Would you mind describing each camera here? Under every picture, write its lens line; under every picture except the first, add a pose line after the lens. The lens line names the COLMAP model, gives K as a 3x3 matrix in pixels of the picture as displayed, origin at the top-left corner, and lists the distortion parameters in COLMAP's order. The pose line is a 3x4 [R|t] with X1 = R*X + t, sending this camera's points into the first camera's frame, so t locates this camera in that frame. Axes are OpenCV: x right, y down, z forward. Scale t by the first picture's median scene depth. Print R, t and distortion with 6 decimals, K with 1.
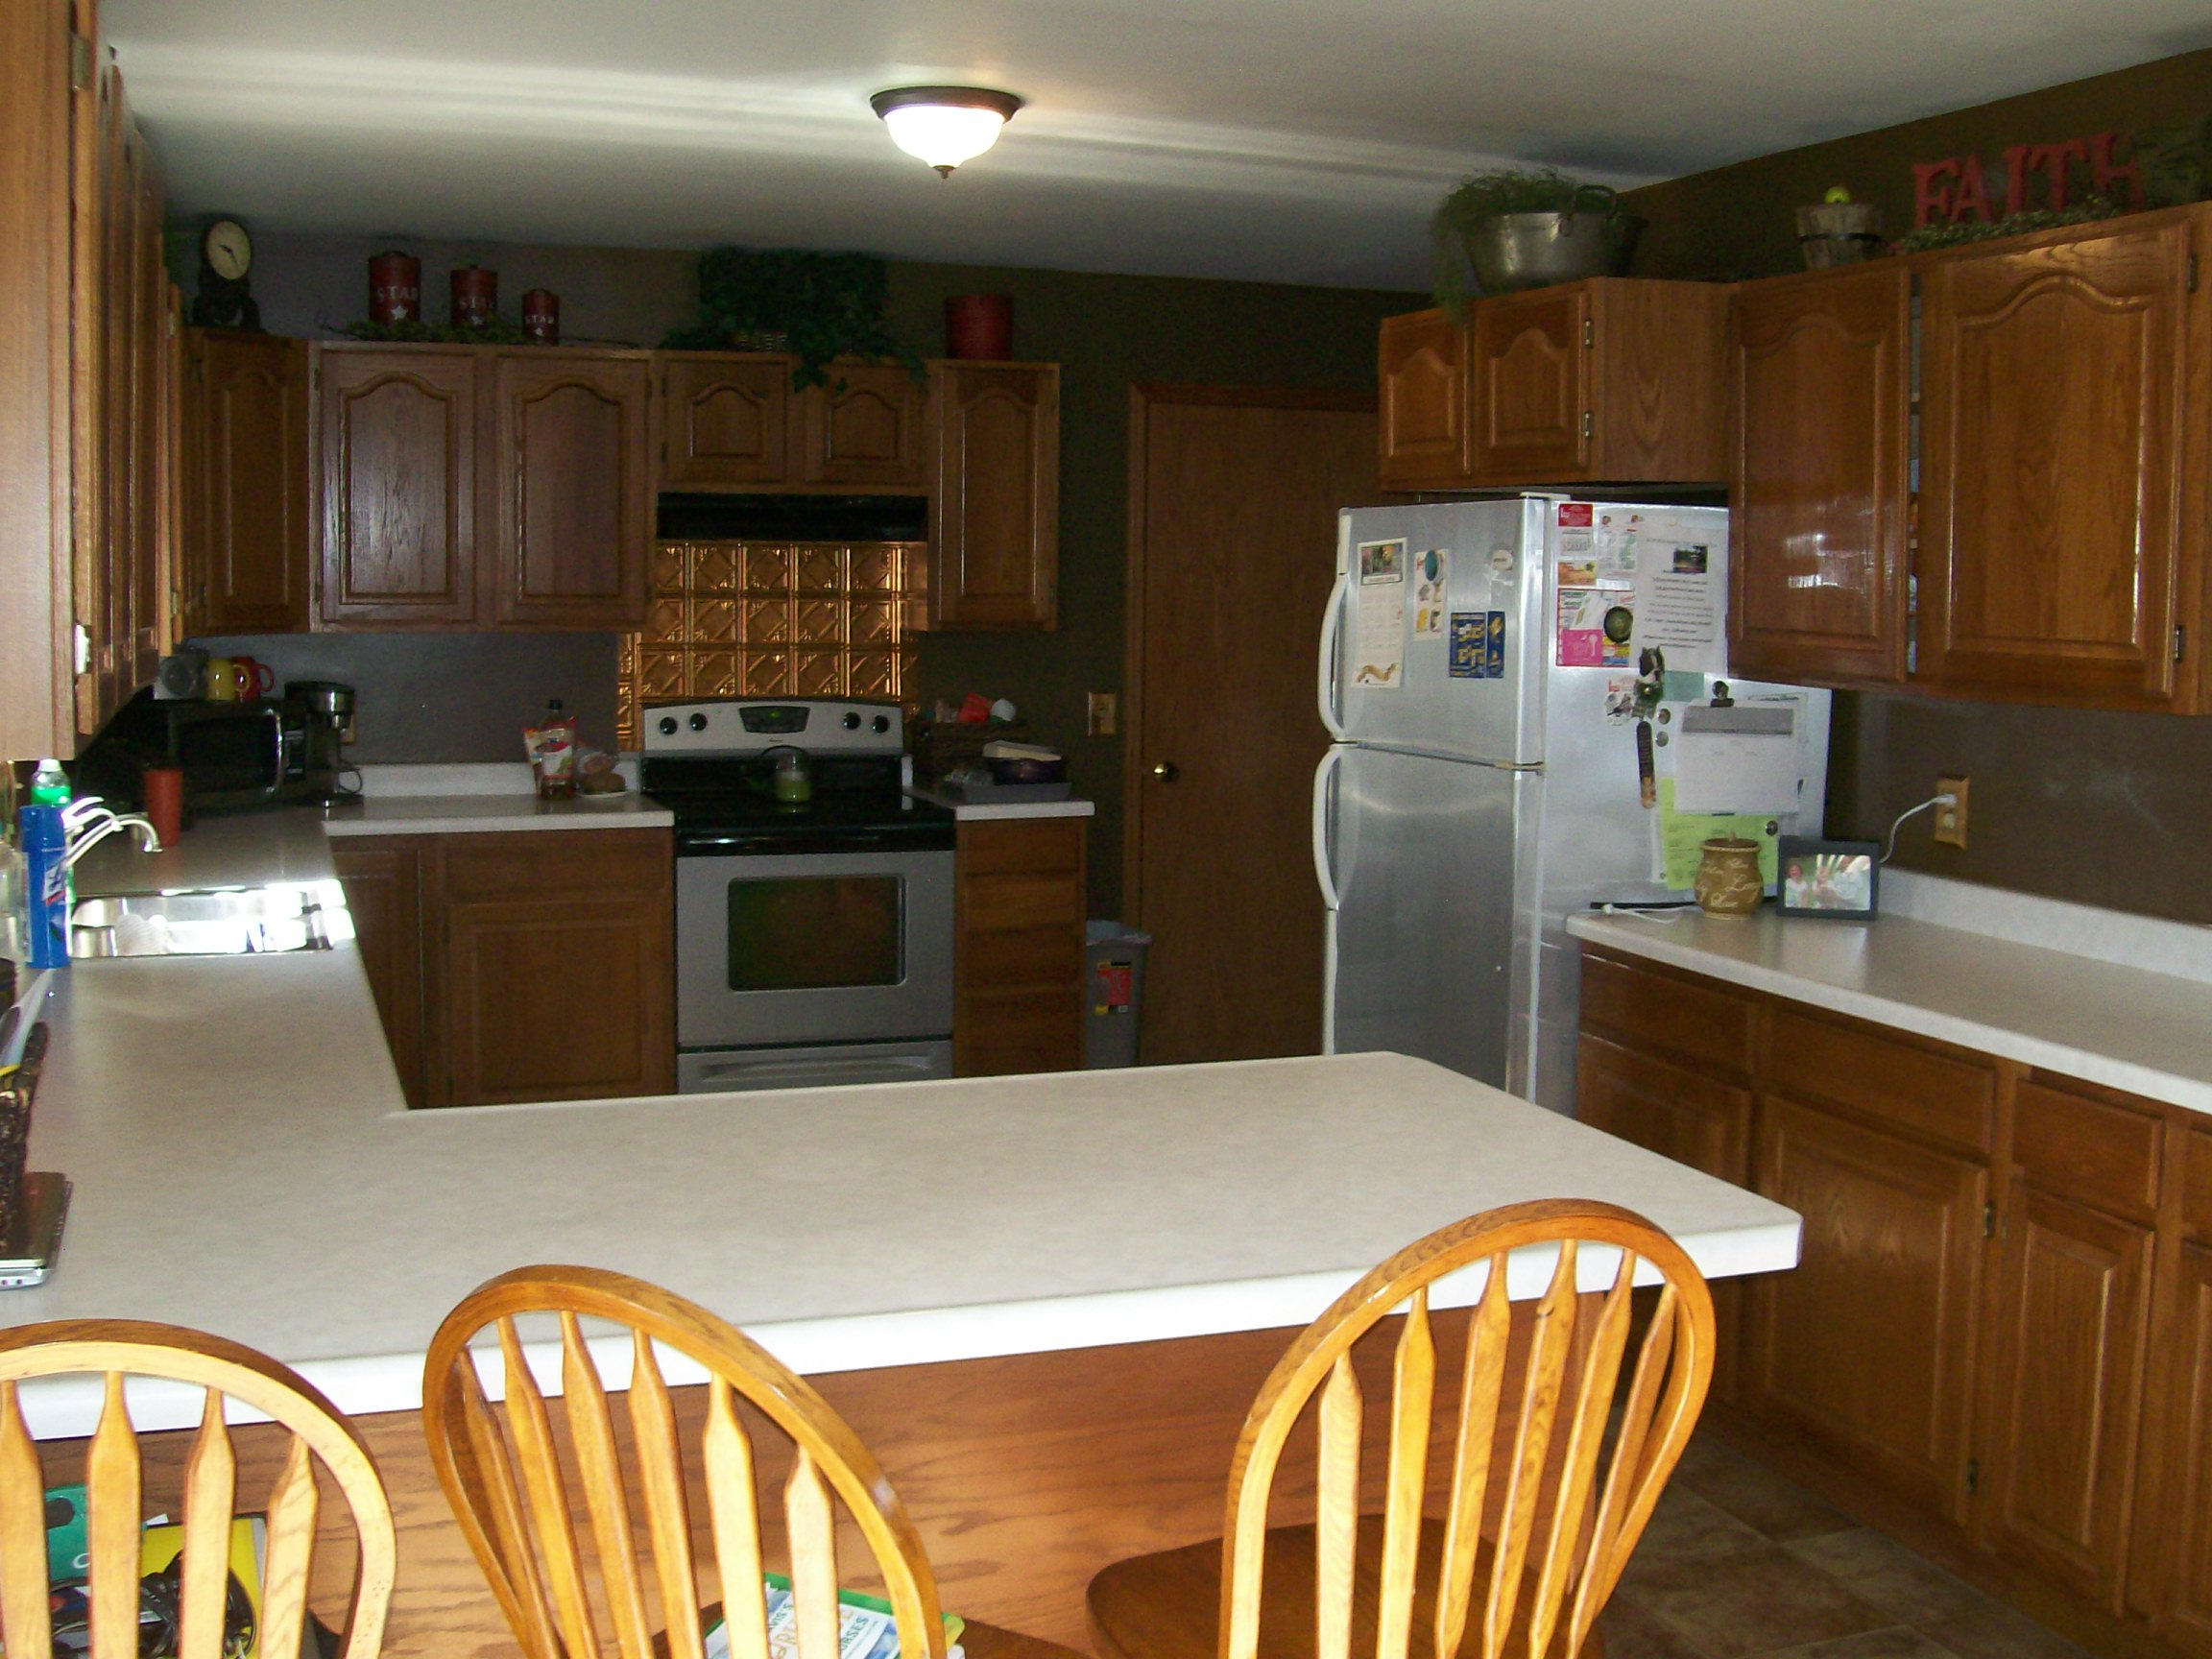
lens RADIAL K [[2404.6, 0, 1106.0], [0, 2404.6, 829.5], [0, 0, 1]] dist [-0.150242, 0.050967]
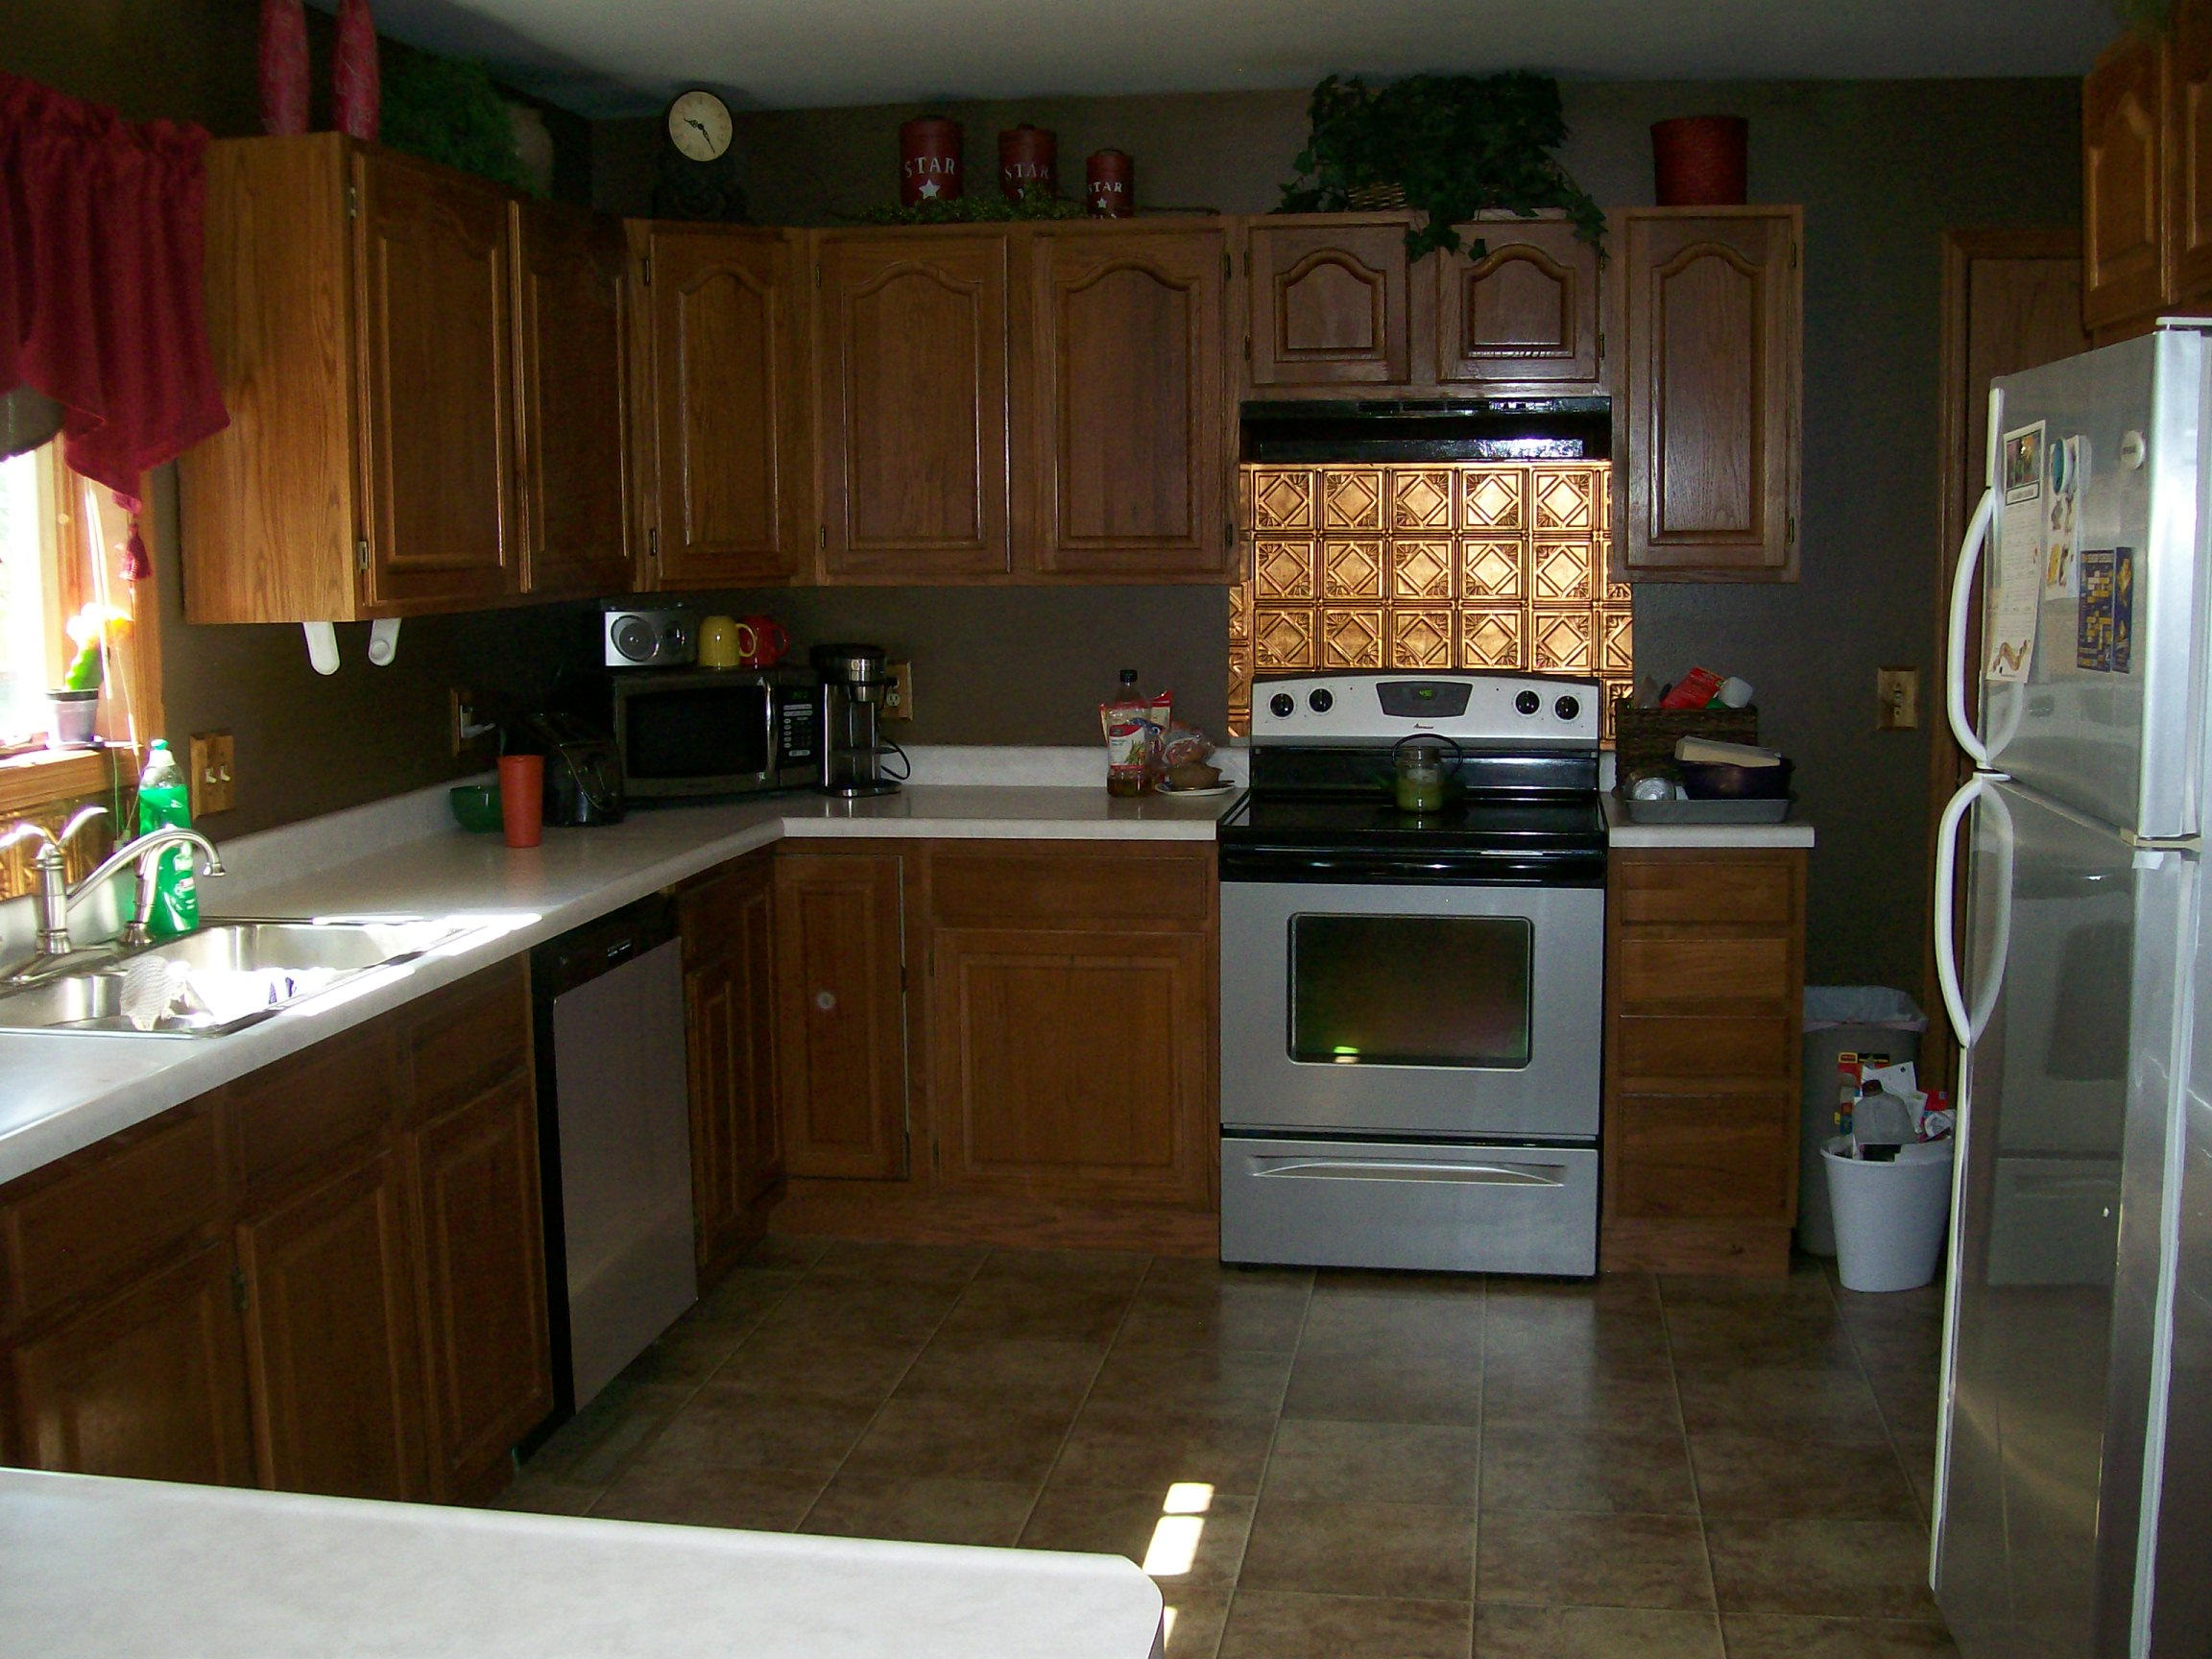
lens RADIAL K [[2404.6, 0, 1106.0], [0, 2404.6, 829.5], [0, 0, 1]] dist [-0.150242, 0.050967]
pose [[0.873677, 0.043158, -0.484588, 0.151896], [-0.032754, 0.999015, 0.029921, -0.025430], [0.485403, -0.010269, 0.874230, 0.302869]]
